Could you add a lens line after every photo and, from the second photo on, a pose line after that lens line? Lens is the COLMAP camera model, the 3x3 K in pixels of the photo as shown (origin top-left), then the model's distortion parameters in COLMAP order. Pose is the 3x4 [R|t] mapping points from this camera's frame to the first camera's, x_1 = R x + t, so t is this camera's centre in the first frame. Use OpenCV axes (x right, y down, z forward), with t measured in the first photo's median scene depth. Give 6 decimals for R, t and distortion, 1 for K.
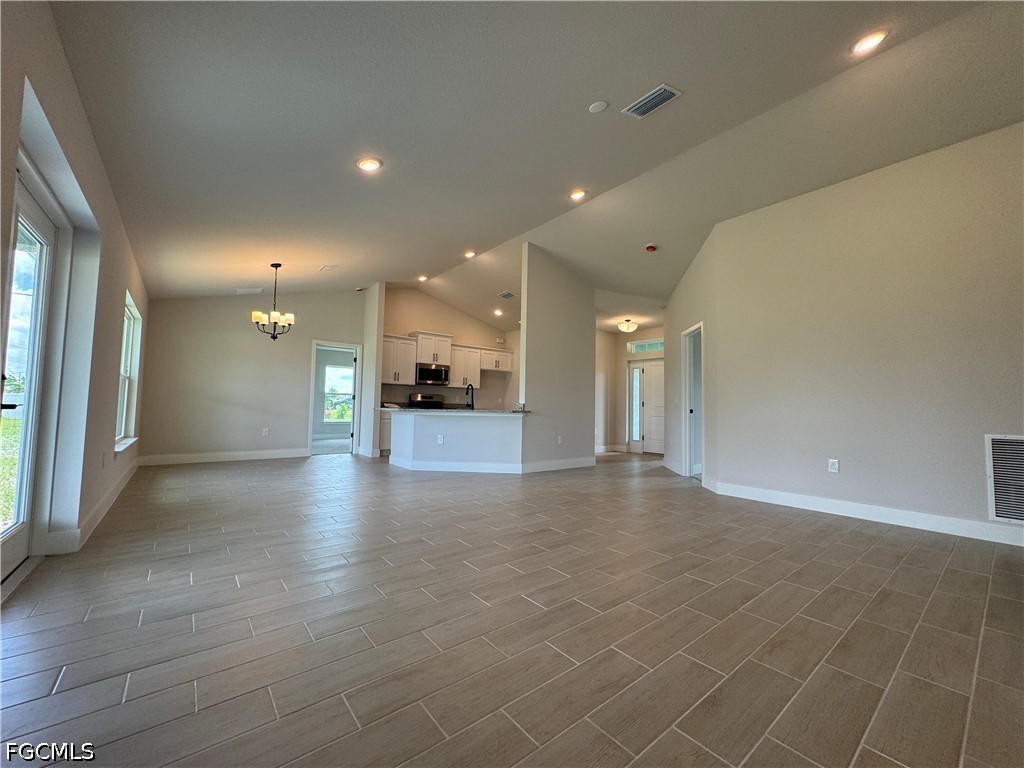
lens RADIAL K [[406.6, 0, 514.5], [0, 406.6, 384.8], [0, 0, 1]] dist [0.000641, 0.000038]
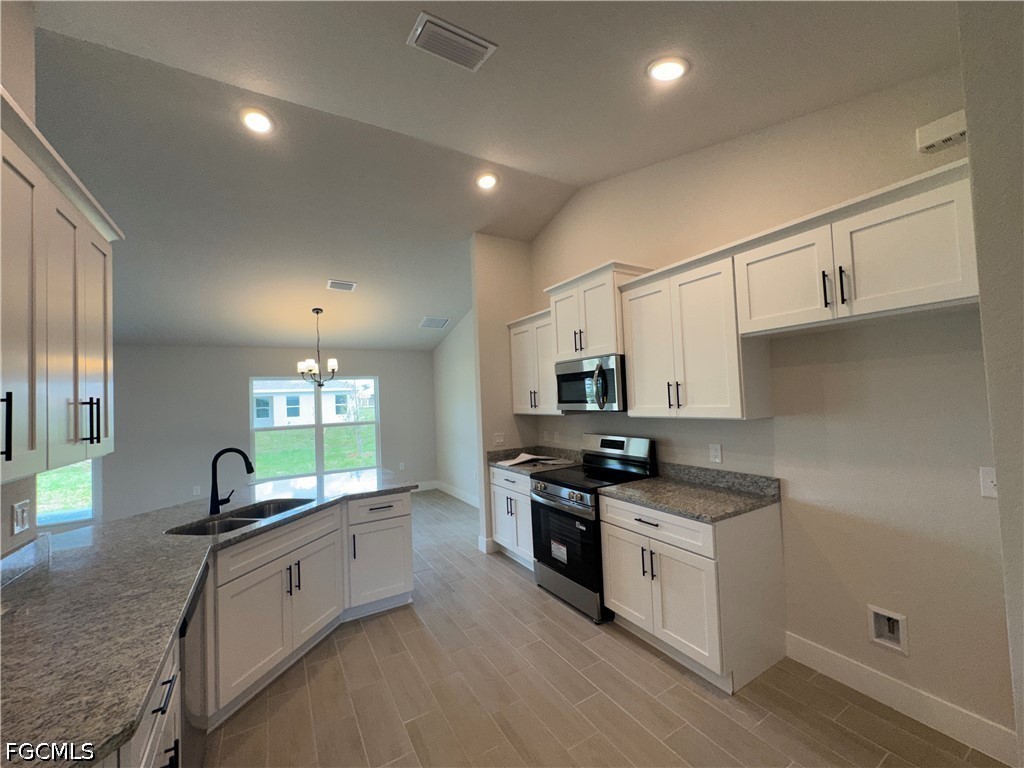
lens RADIAL K [[406.6, 0, 514.5], [0, 406.6, 384.8], [0, 0, 1]] dist [0.000641, 0.000038]
pose [[-0.148706, -0.045308, -0.987843, 0.191250], [0.091679, 0.994016, -0.059392, -0.010569], [0.984623, -0.099397, -0.143662, 1.031184]]
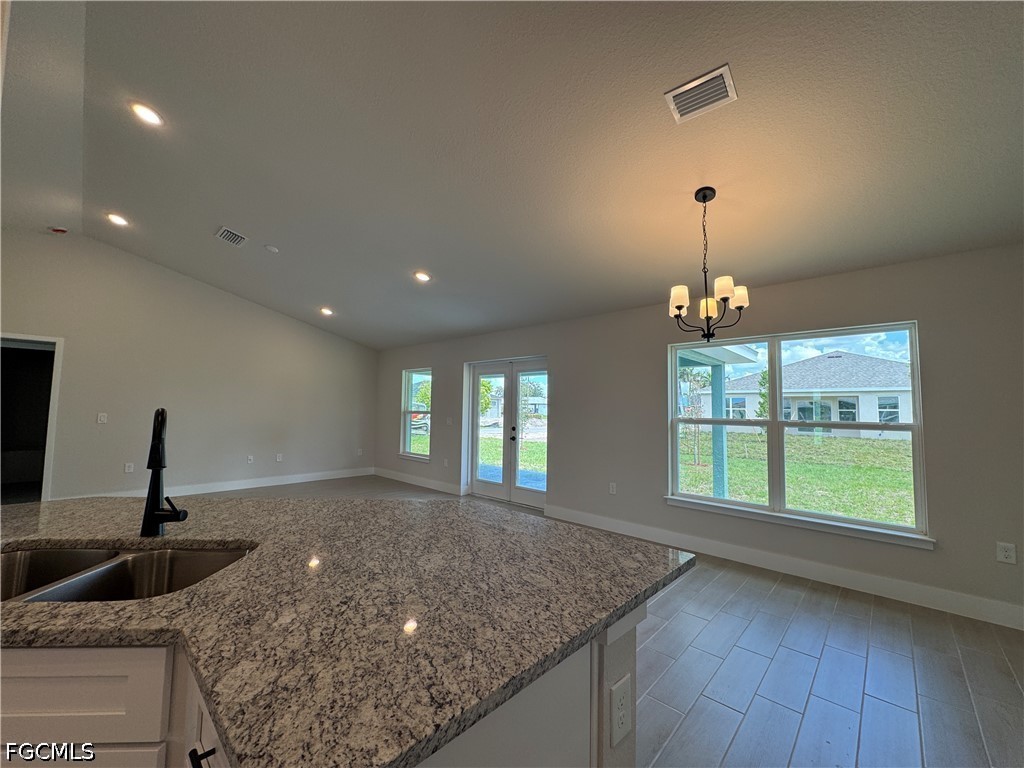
lens RADIAL K [[406.6, 0, 514.5], [0, 406.6, 384.8], [0, 0, 1]] dist [0.000641, 0.000038]
pose [[-0.989789, -0.041223, -0.136448, -0.190372], [-0.025015, 0.992647, -0.118432, 0.005008], [0.140327, -0.113809, -0.983542, 0.935438]]
